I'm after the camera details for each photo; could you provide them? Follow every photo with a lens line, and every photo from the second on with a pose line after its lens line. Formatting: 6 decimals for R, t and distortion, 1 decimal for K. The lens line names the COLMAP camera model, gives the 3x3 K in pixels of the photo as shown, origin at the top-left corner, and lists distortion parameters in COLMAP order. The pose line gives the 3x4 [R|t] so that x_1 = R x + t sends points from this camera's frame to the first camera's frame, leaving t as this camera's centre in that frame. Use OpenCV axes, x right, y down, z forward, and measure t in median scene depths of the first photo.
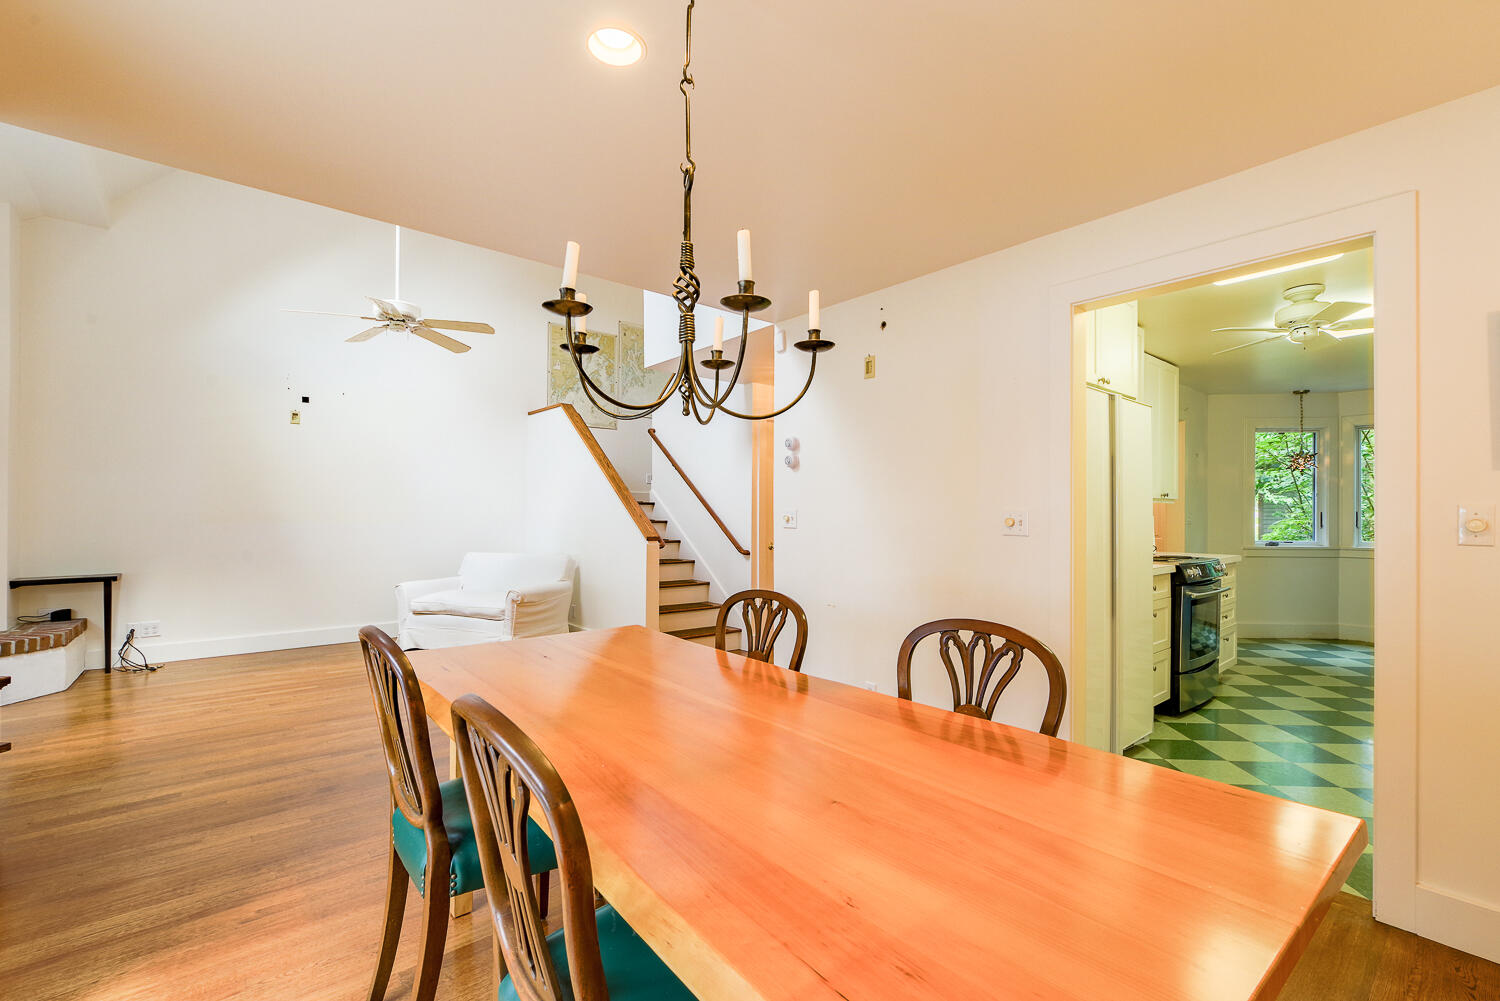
lens RADIAL K [[659.5, 0, 755.1], [0, 659.5, 501.1], [0, 0, 1]] dist [-0.009553, -0.000319]
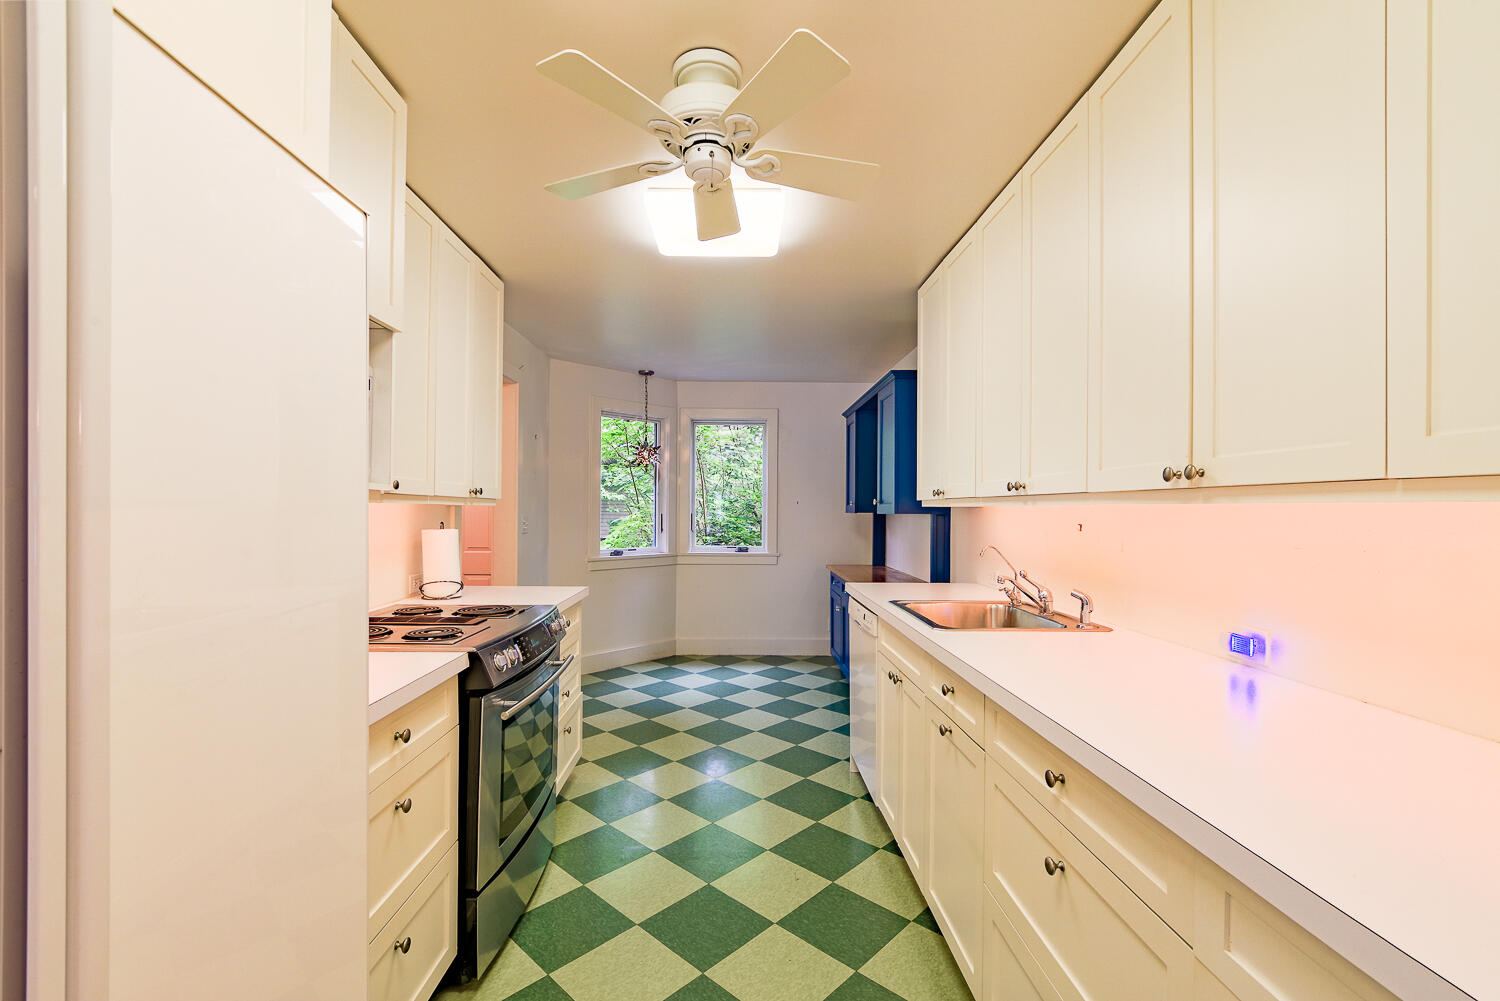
lens RADIAL K [[659.5, 0, 752.6], [0, 659.5, 501.1], [0, 0, 1]] dist [-0.009553, -0.000319]
pose [[0.627557, 0.004412, 0.778558, 0.257123], [-0.007897, 0.999969, 0.000699, -0.002456], [-0.778531, -0.006588, 0.627572, 0.356239]]
